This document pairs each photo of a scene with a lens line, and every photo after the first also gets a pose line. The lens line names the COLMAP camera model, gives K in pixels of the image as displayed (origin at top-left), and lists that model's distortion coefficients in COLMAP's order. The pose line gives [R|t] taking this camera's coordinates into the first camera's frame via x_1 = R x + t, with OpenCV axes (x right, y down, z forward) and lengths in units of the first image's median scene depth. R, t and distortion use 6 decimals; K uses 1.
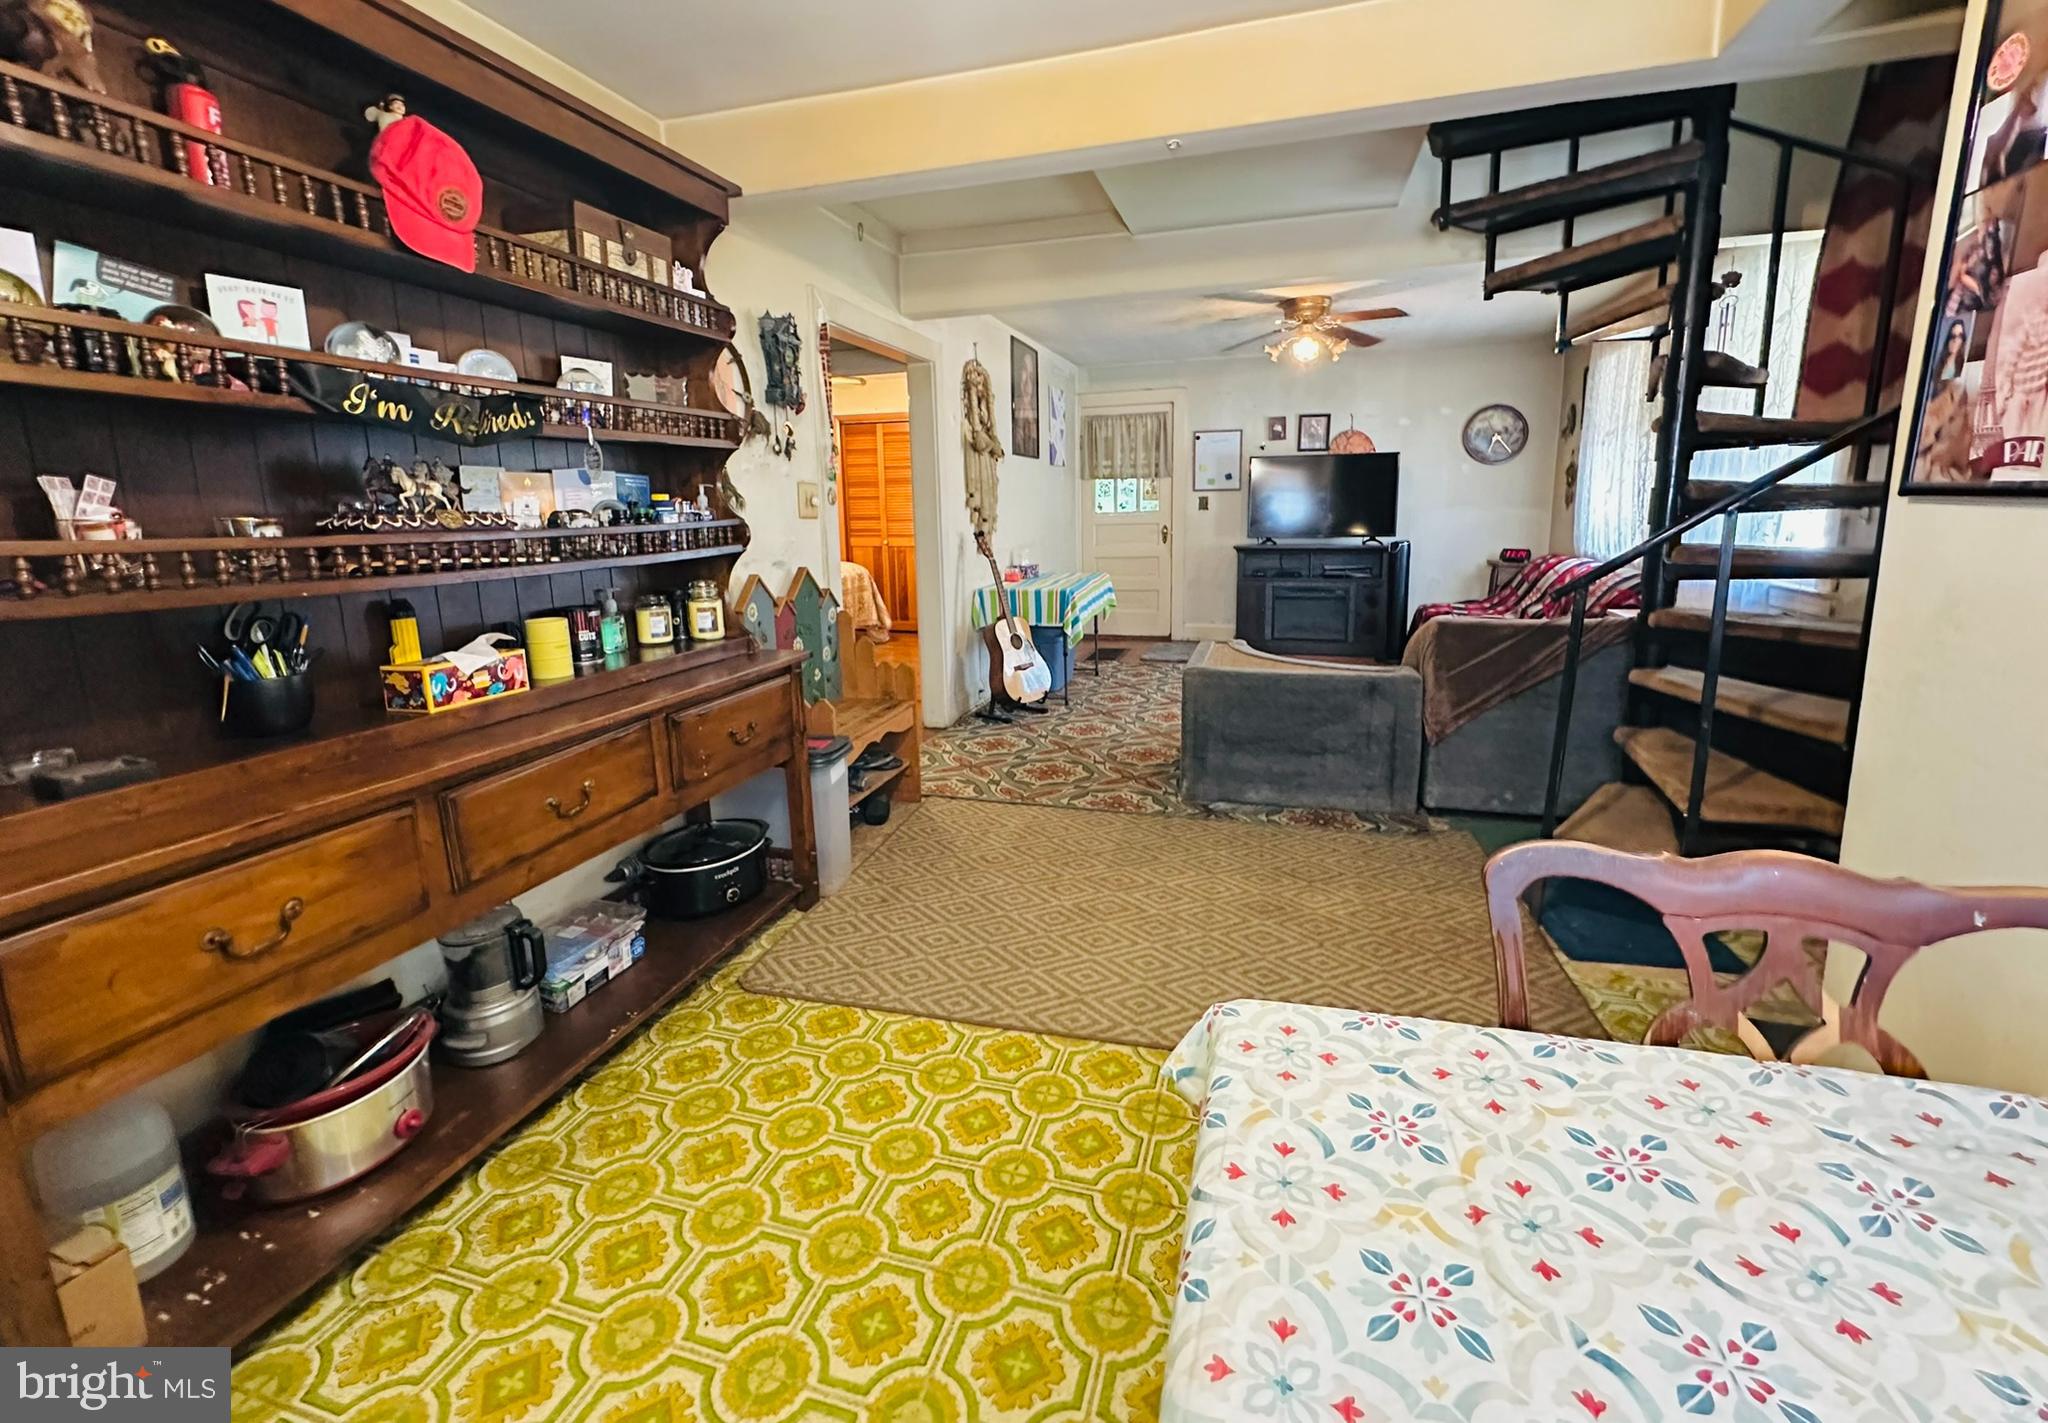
lens RADIAL K [[853.2, 0, 1023.3], [0, 853.2, 662.4], [0, 0, 1]] dist [-0.000615, 0.000041]
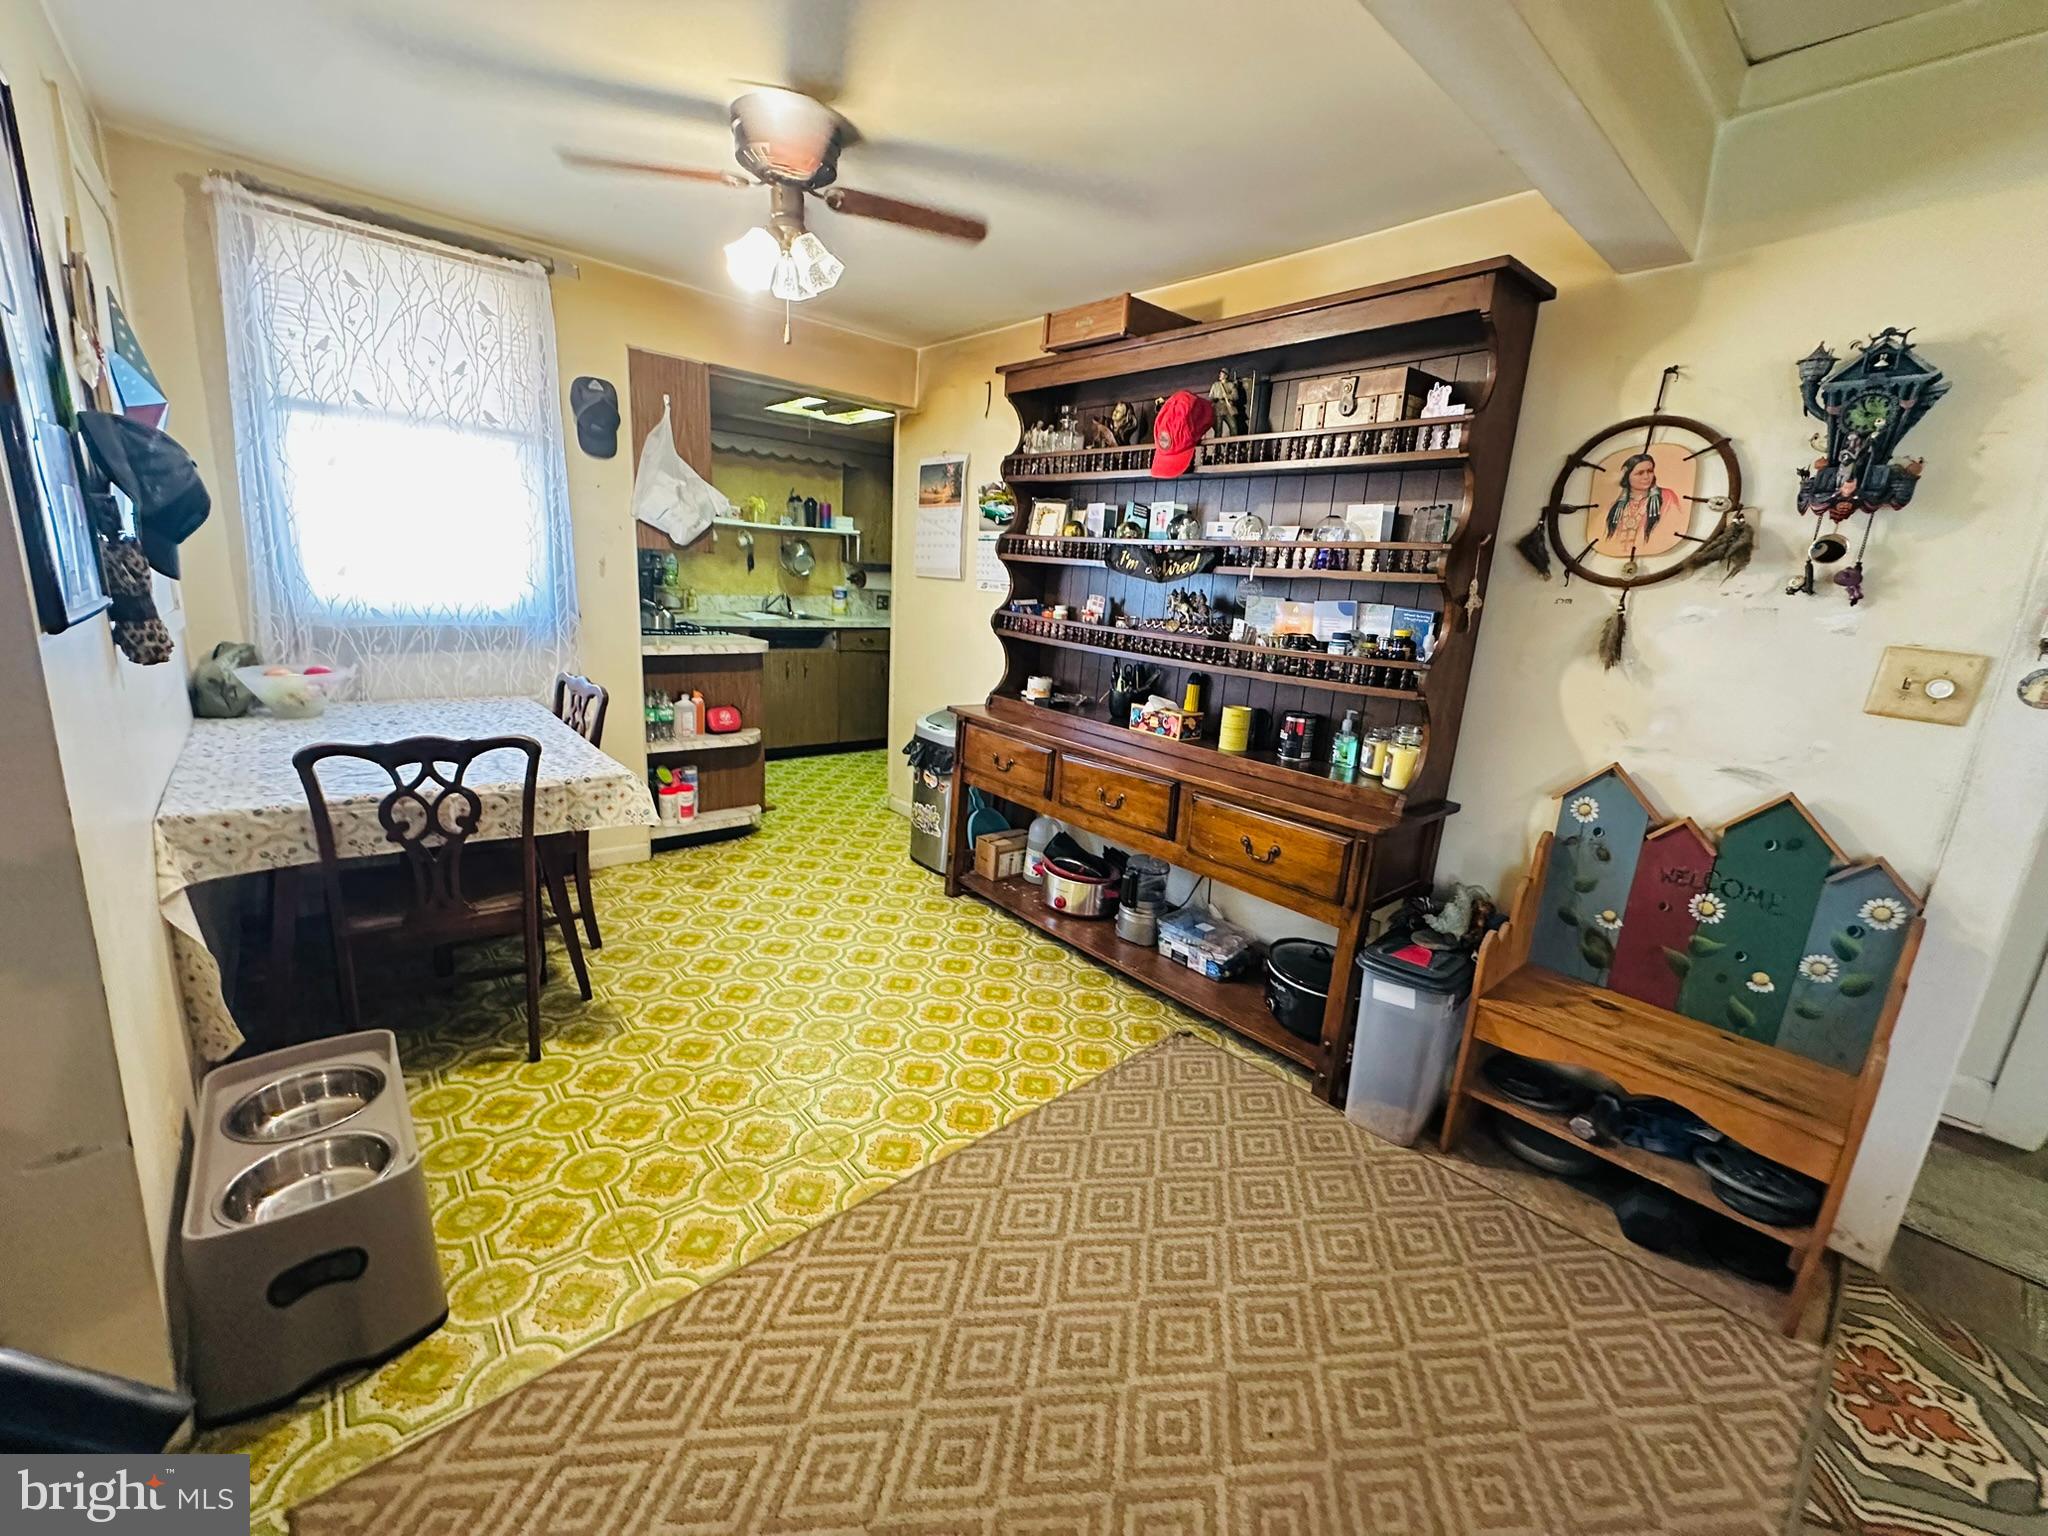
lens RADIAL K [[820.4, 0, 1027.6], [0, 820.4, 766.3], [0, 0, 1]] dist [-0.001987, 0.000028]
pose [[-0.527865, 0.181650, -0.829676, 0.472145], [-0.205956, 0.920328, 0.332532, -0.213525], [0.823979, 0.346409, -0.448397, 0.859696]]
